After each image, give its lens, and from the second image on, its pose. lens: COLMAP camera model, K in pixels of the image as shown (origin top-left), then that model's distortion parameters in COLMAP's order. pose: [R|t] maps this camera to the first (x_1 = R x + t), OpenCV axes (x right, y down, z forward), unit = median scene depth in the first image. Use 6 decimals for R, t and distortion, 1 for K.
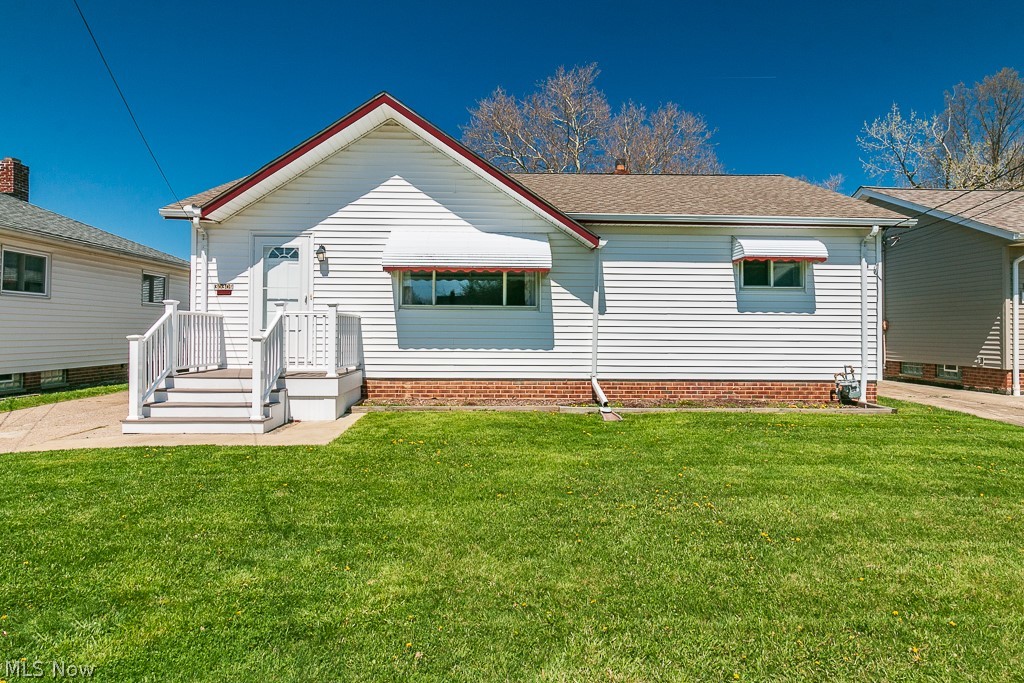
lens RADIAL K [[571.7, 0, 512.0], [0, 571.7, 341.5], [0, 0, 1]] dist [0.000507, 0.000410]
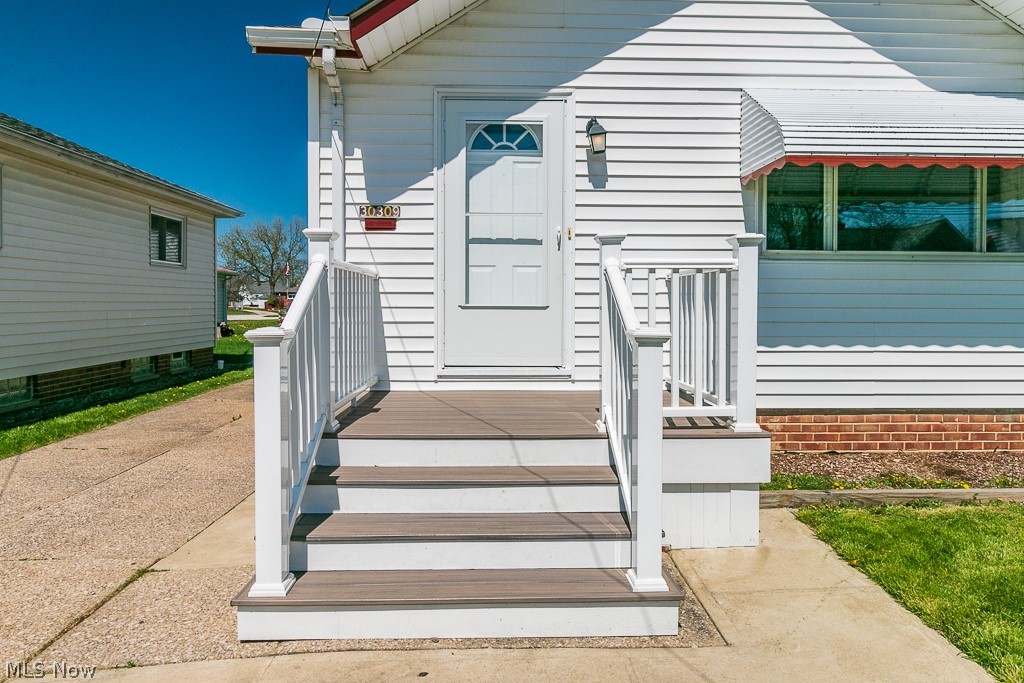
lens RADIAL K [[631.3, 0, 513.5], [0, 631.3, 332.5], [0, 0, 1]] dist [-0.001519, -0.001181]
pose [[0.999995, -0.002953, -0.000592, -0.396090], [0.002970, 0.999559, 0.029533, -0.013839], [0.000505, -0.029535, 0.999564, 0.493157]]
